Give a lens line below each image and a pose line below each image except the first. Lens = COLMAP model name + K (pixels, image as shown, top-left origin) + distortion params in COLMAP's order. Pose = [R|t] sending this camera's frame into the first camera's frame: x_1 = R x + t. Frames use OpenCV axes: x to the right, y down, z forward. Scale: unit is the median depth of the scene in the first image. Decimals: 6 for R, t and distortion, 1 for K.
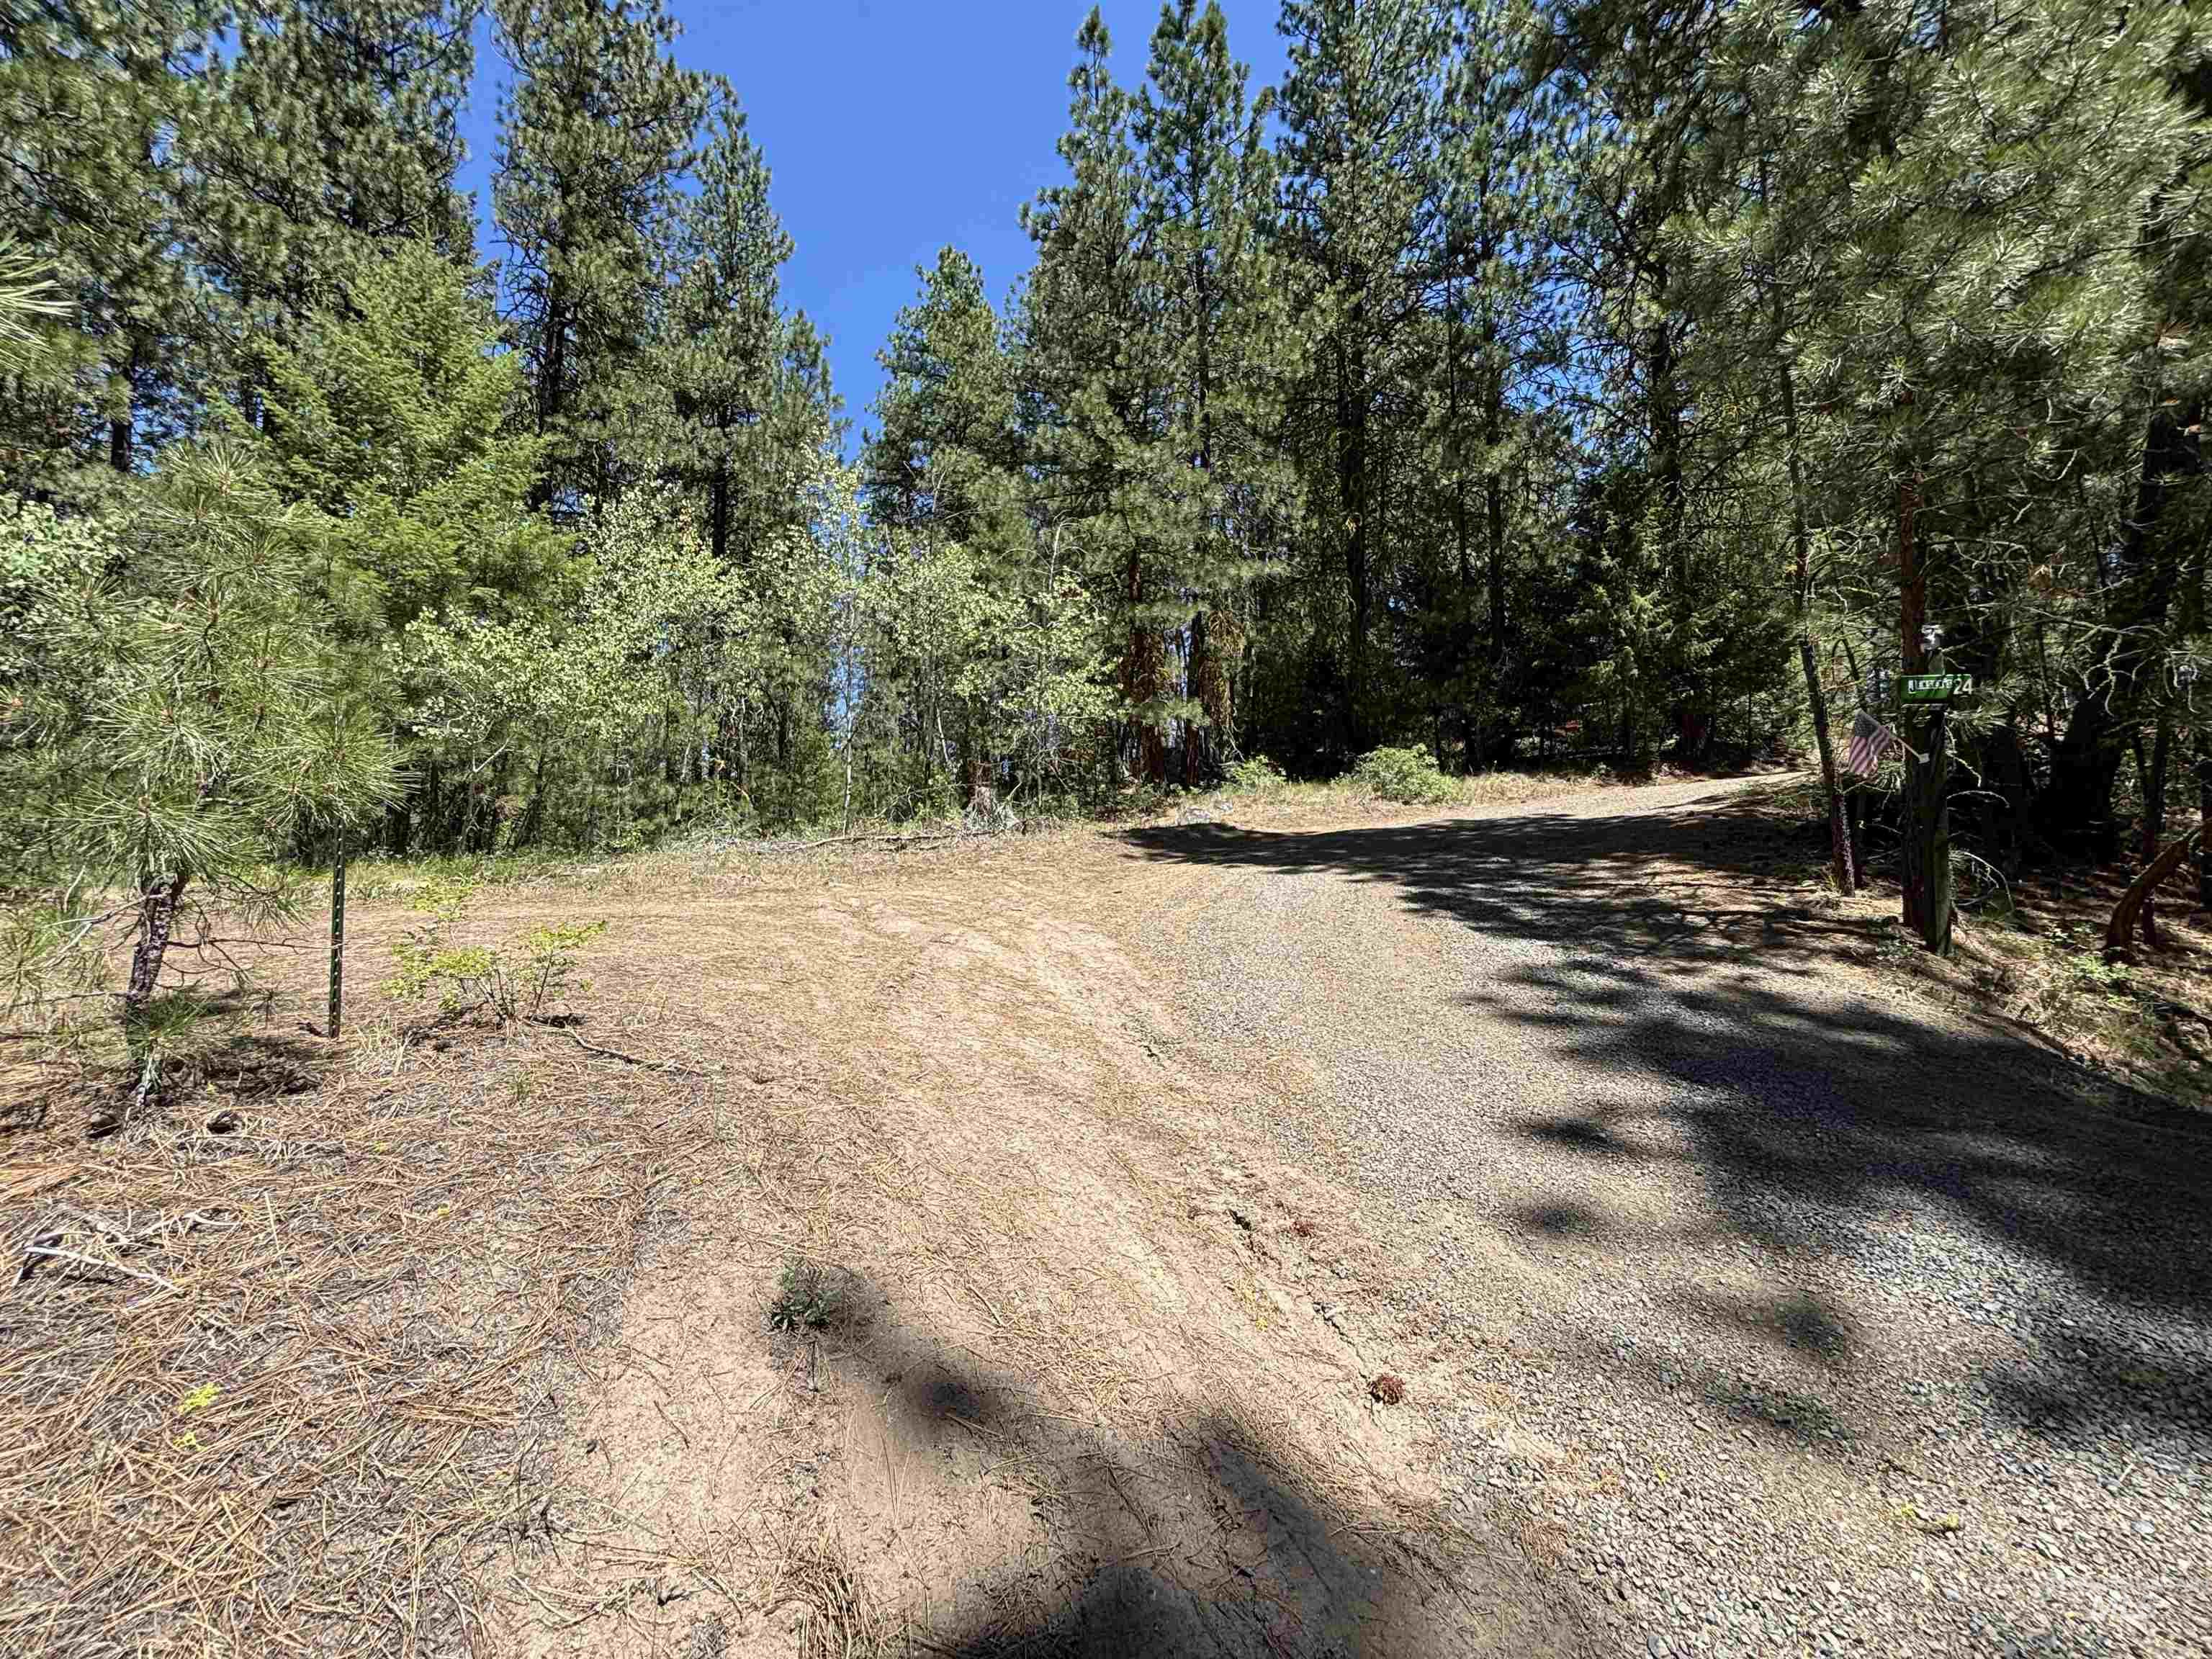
lens RADIAL K [[896.7, 0, 1104.0], [0, 896.7, 800.4], [0, 0, 1]] dist [-0.001044, -0.000210]
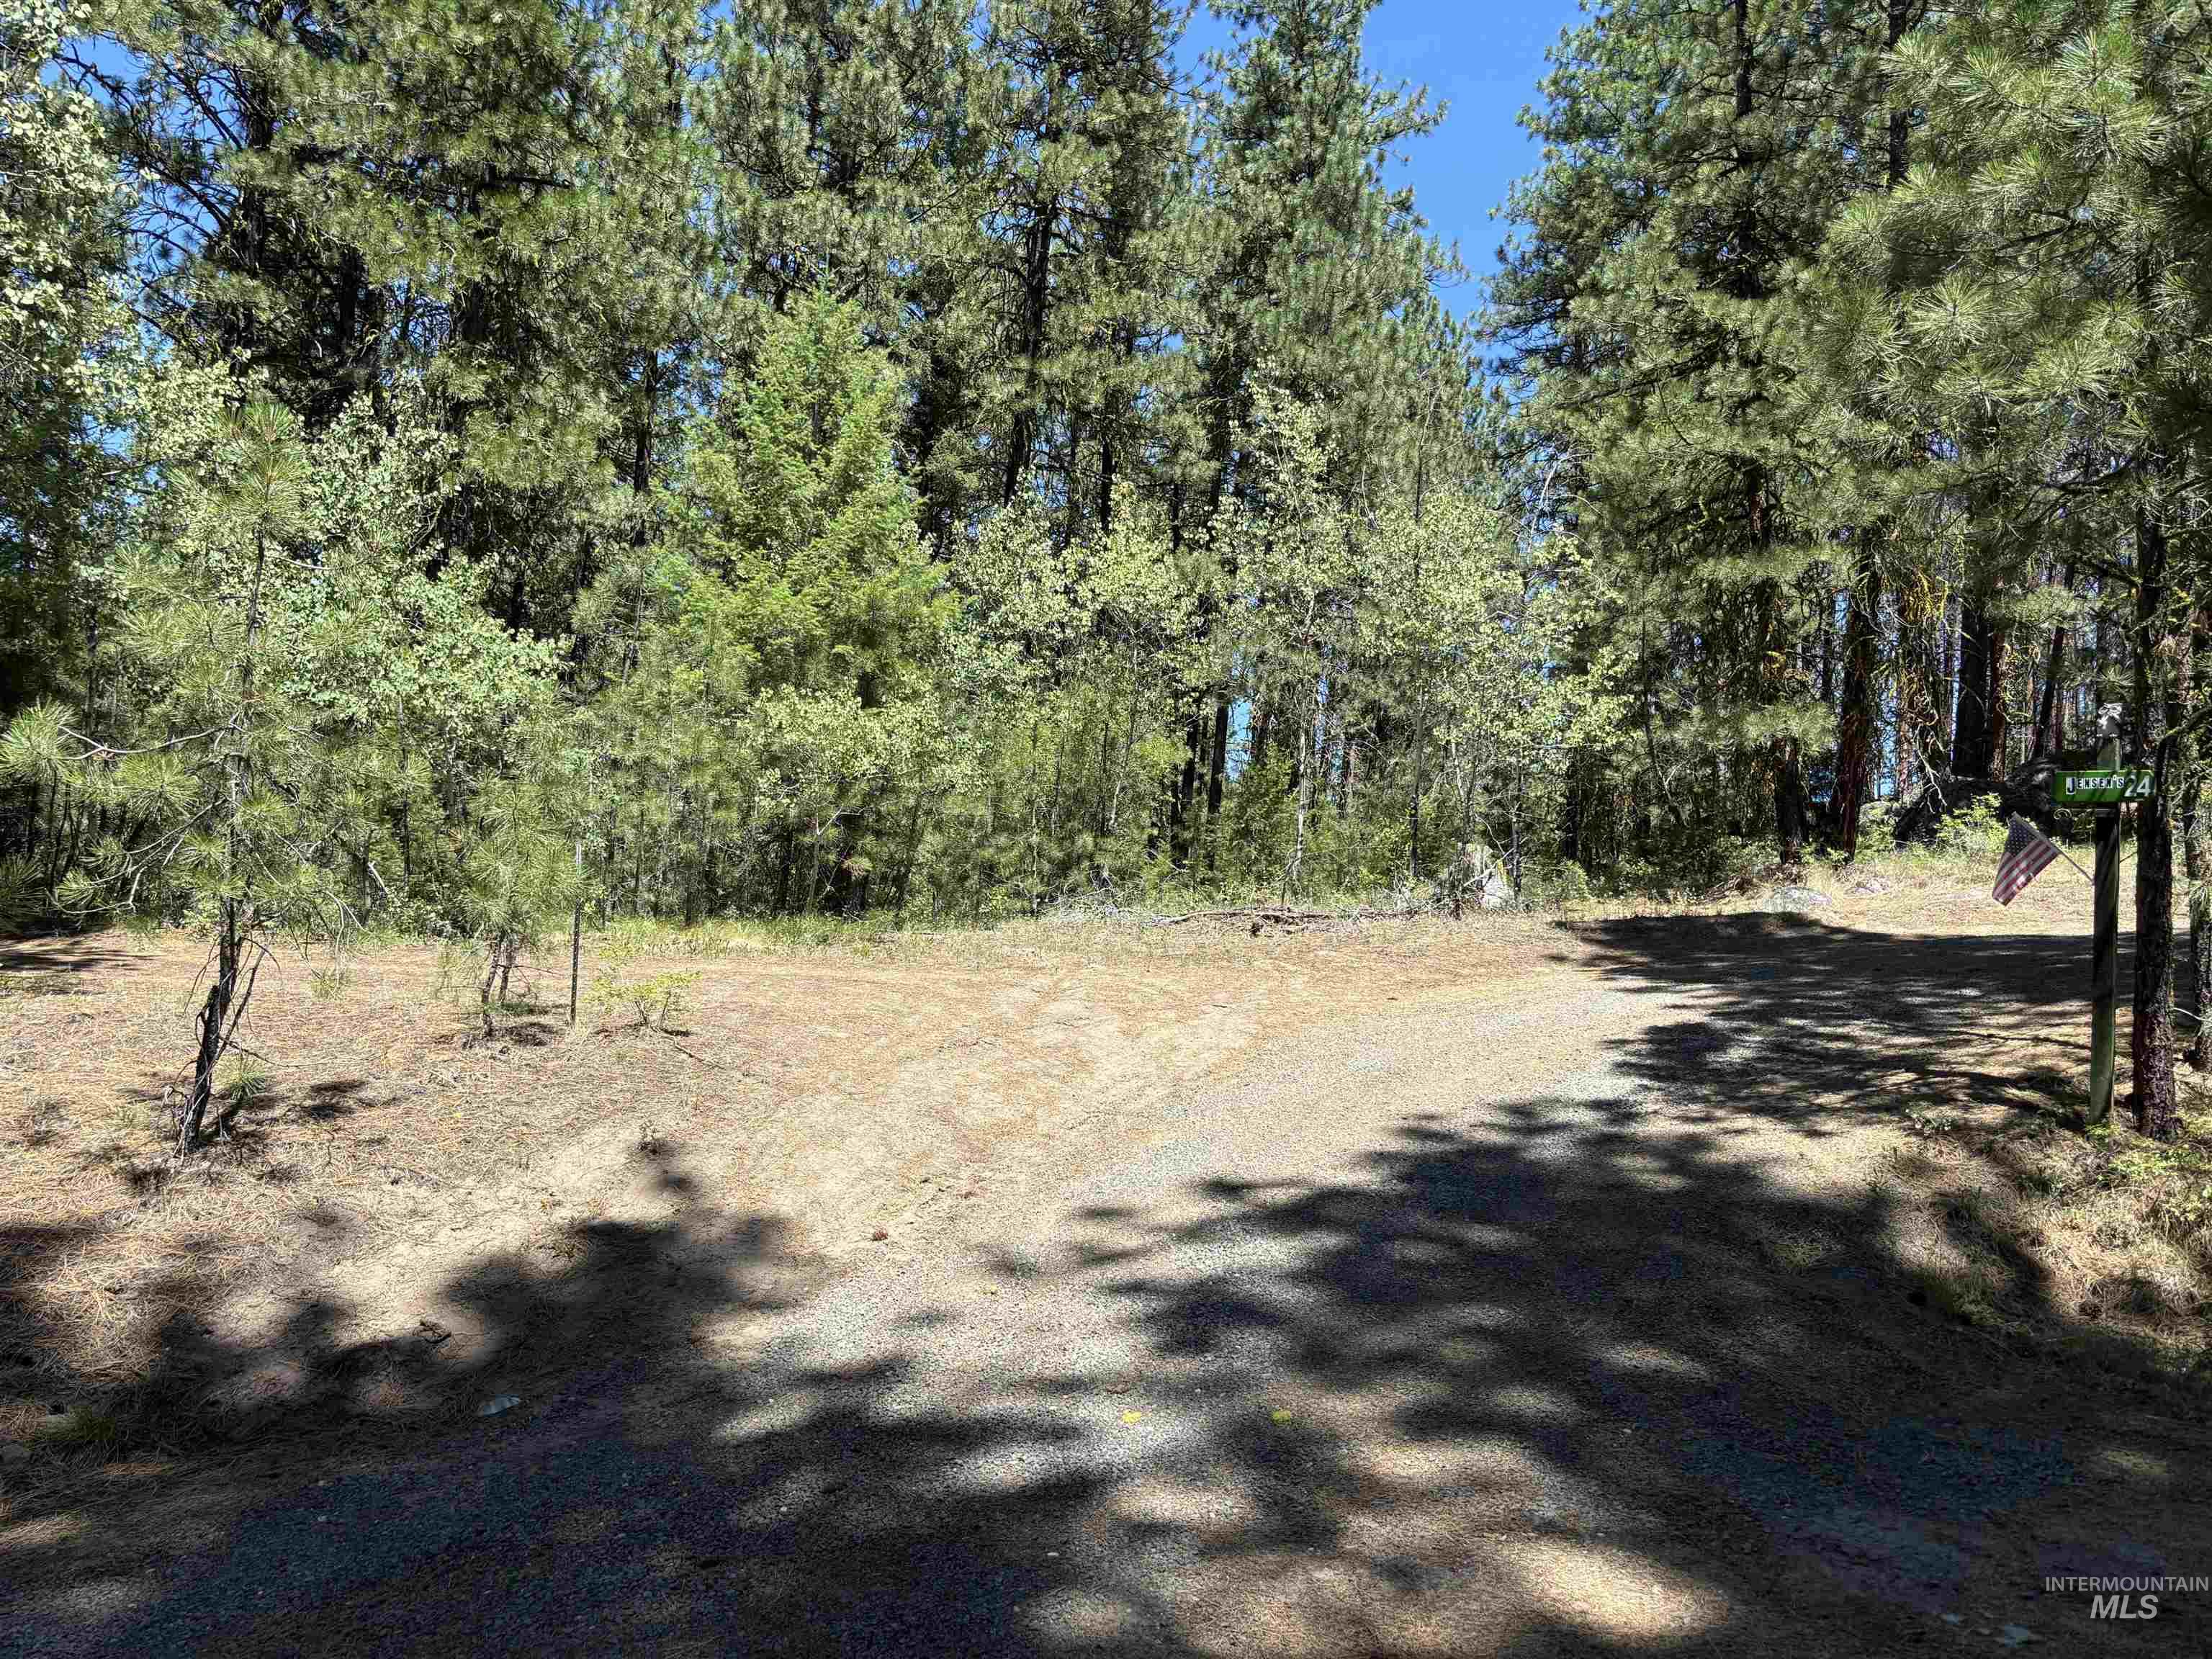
lens RADIAL K [[1668.7, 0, 1104.1], [0, 1668.7, 813.0], [0, 0, 1]] dist [-0.008702, 0.000275]
pose [[0.827690, 0.008914, -0.561115, 0.464562], [-0.014409, 0.999882, -0.005369, -0.038498], [0.561001, 0.012529, 0.827720, -0.285028]]
